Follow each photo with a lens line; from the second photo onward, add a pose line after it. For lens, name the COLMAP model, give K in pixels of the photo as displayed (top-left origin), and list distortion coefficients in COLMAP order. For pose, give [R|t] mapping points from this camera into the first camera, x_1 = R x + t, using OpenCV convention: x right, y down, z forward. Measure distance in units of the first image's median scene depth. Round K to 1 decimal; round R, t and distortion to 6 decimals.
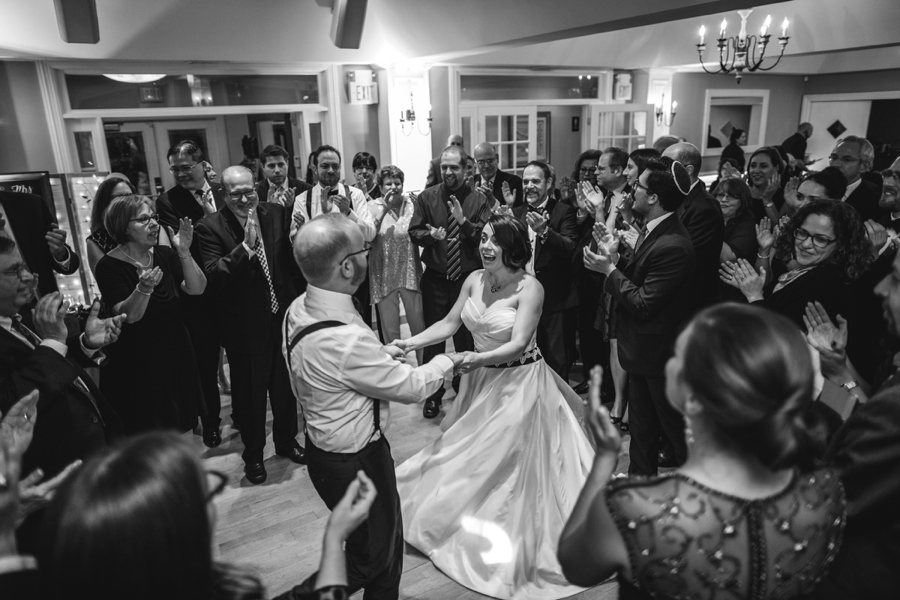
lens RADIAL K [[610.3, 0, 450.0], [0, 610.3, 300.0], [0, 0, 1]] dist [-0.064030, 0.054671]
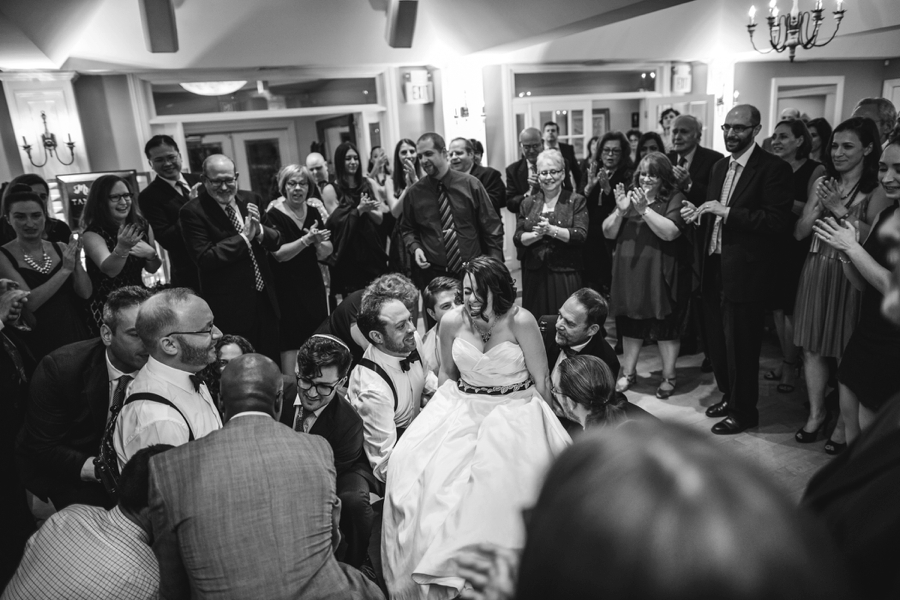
lens RADIAL K [[610.3, 0, 450.0], [0, 610.3, 300.0], [0, 0, 1]] dist [-0.064030, 0.054671]
pose [[0.992687, -0.007122, -0.120507, 0.034138], [0.004399, 0.999729, -0.022845, 0.042369], [0.120637, 0.022148, 0.992450, -0.028744]]
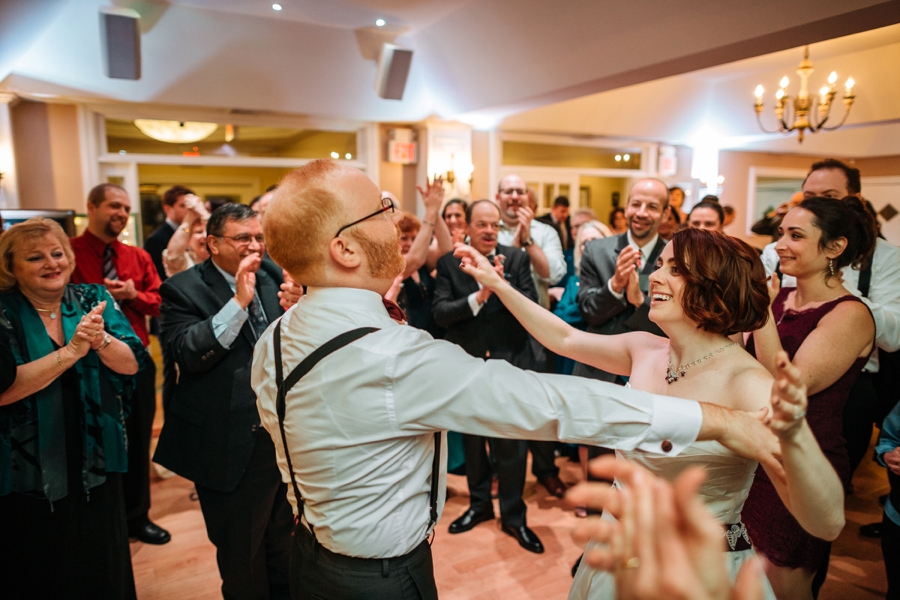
lens RADIAL K [[610.3, 0, 450.0], [0, 610.3, 300.0], [0, 0, 1]] dist [-0.064030, 0.054671]
pose [[0.998644, 0.030571, -0.042127, -0.019614], [-0.036454, 0.988488, -0.146840, 0.034812], [0.037153, 0.148177, 0.988263, 0.070702]]
